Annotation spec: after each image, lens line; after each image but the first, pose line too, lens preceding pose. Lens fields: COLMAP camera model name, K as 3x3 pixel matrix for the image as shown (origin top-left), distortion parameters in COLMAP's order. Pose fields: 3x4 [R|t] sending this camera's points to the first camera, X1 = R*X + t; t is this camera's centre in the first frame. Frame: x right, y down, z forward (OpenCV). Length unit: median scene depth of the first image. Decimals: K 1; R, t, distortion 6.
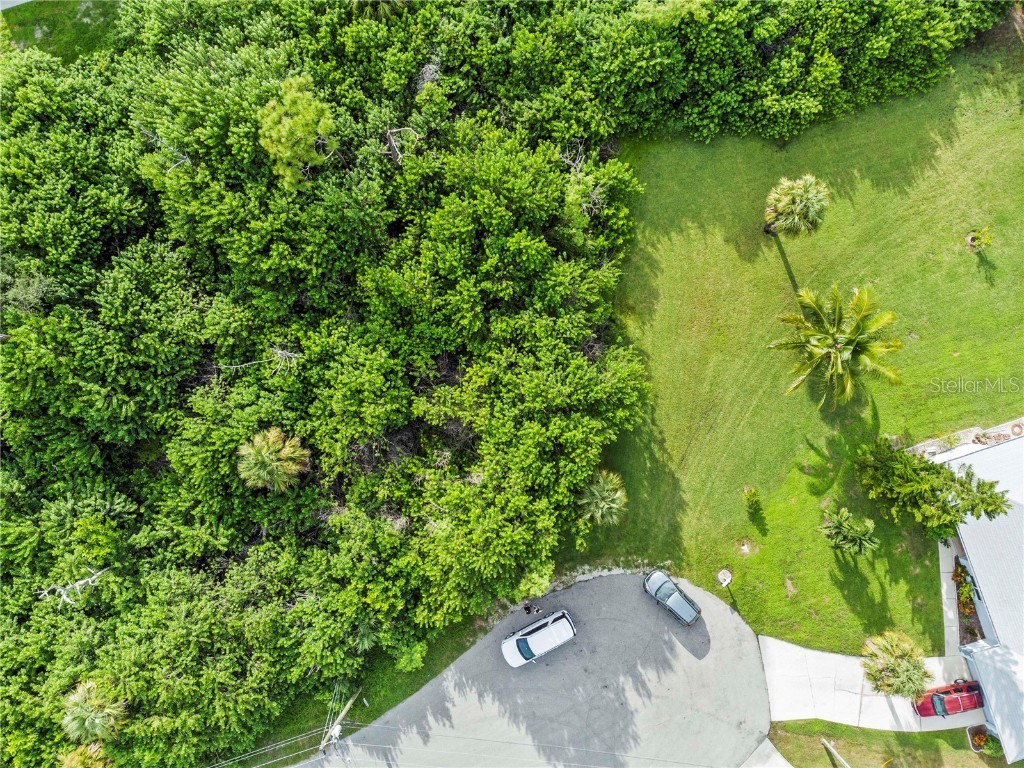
lens RADIAL K [[771.0, 0, 512.4], [0, 771.0, 382.8], [0, 0, 1]] dist [-0.001883, 0.027554]
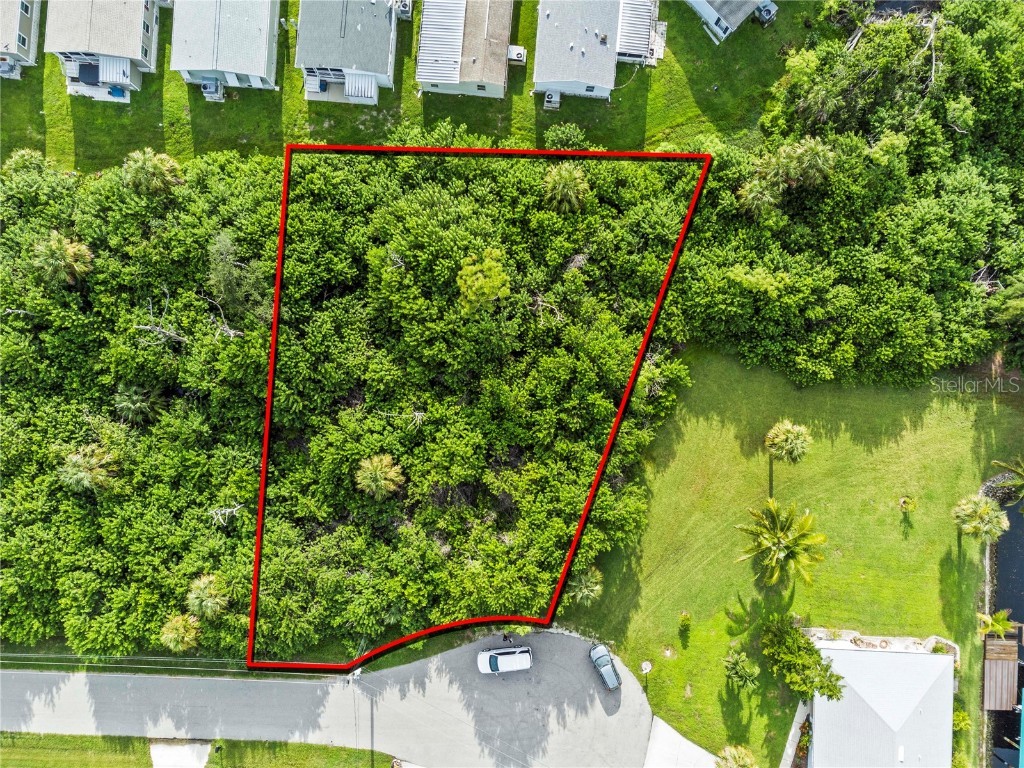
lens RADIAL K [[771.0, 0, 512.4], [0, 771.0, 382.8], [0, 0, 1]] dist [-0.001883, 0.027554]
pose [[0.933142, 0.359285, -0.012637, -0.122494], [-0.359312, 0.933217, 0.000119, -0.146711], [0.011836, 0.004430, 0.999920, -0.413751]]
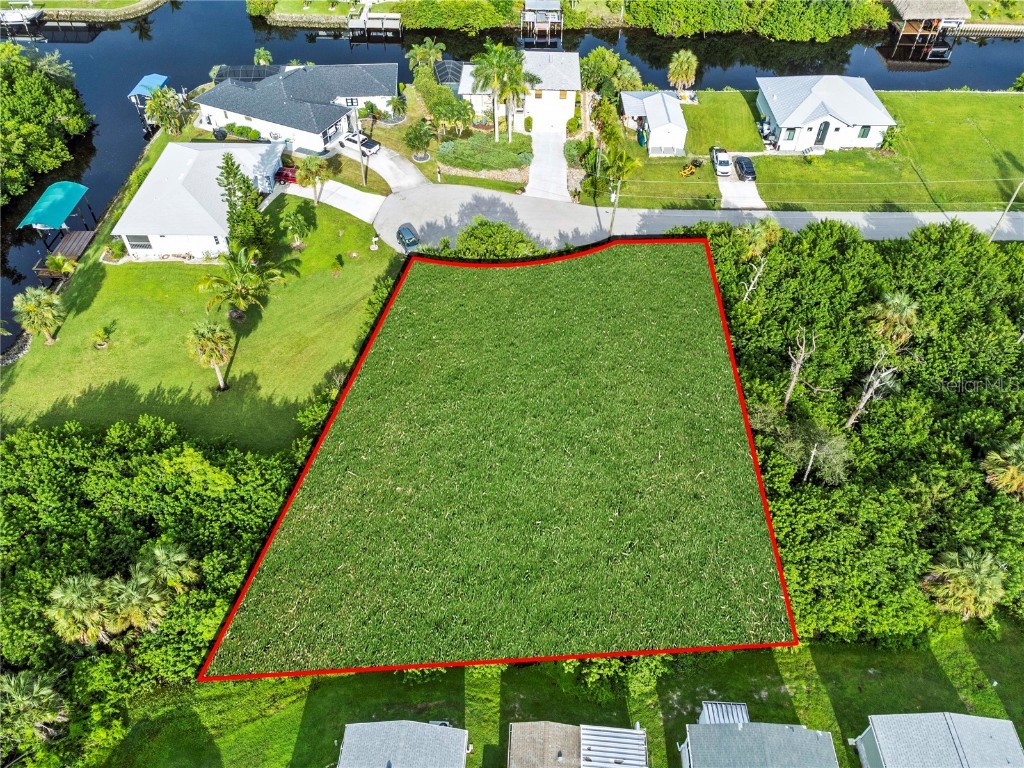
lens RADIAL K [[771.0, 0, 512.4], [0, 771.0, 382.8], [0, 0, 1]] dist [-0.001883, 0.027554]
pose [[-0.945274, -0.251056, 0.208396, -0.448375], [0.324512, -0.657033, 0.680440, -1.031763], [-0.033905, 0.710829, 0.702547, 0.053111]]
